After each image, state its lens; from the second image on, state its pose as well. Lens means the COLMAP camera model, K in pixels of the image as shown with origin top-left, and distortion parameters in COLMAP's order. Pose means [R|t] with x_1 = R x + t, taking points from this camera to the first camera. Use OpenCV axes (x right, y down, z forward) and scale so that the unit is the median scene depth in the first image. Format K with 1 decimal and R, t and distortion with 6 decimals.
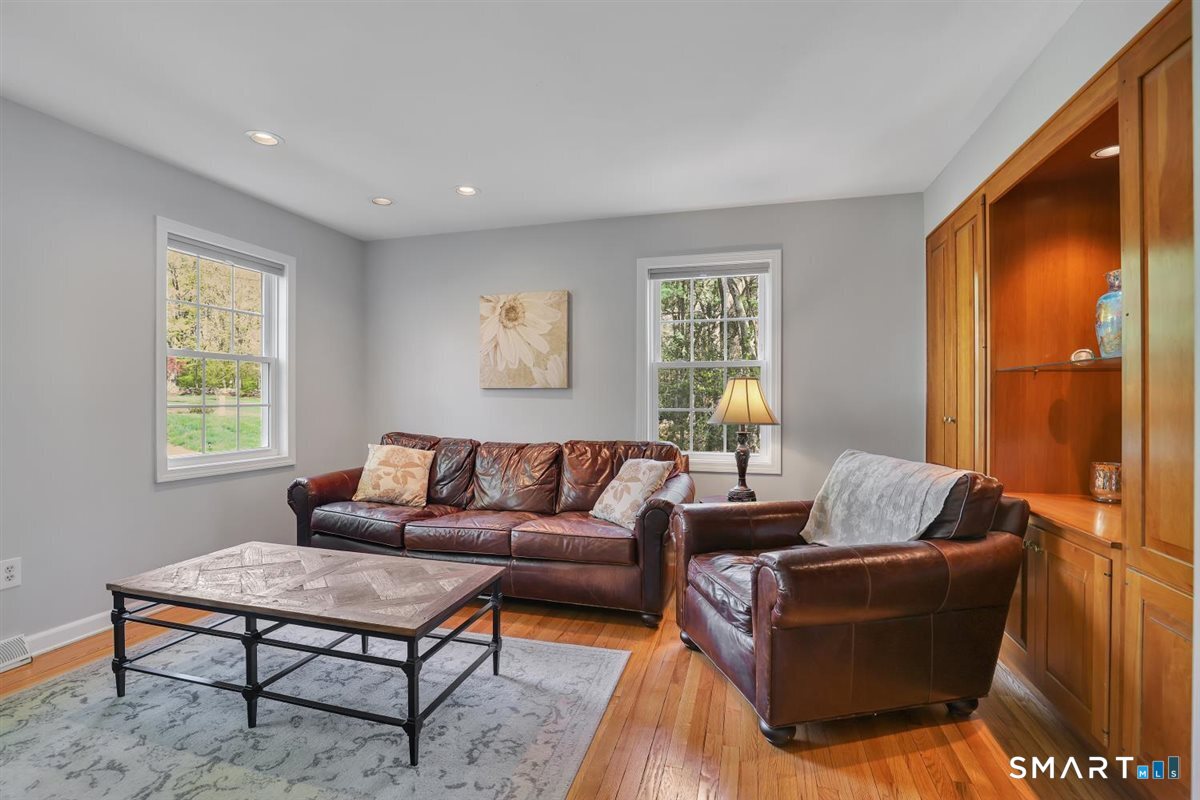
lens RADIAL K [[554.0, 0, 598.9], [0, 554.0, 397.9], [0, 0, 1]] dist [-0.035348, 0.006035]
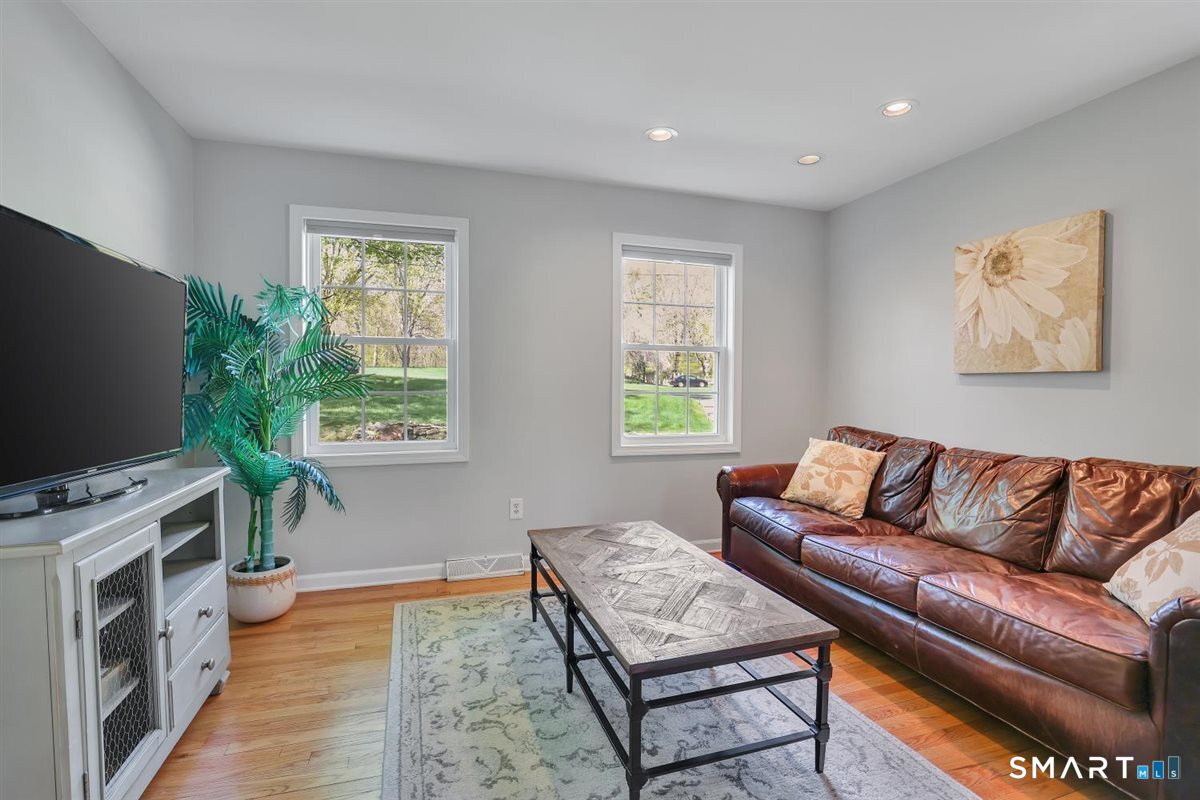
lens RADIAL K [[554.0, 0, 599.2], [0, 554.0, 400.3], [0, 0, 1]] dist [-0.035348, 0.006035]
pose [[0.550841, 0.023694, -0.834274, 0.148227], [-0.003712, 0.999657, 0.025939, 0.000831], [0.834602, -0.011191, 0.550740, 0.235906]]
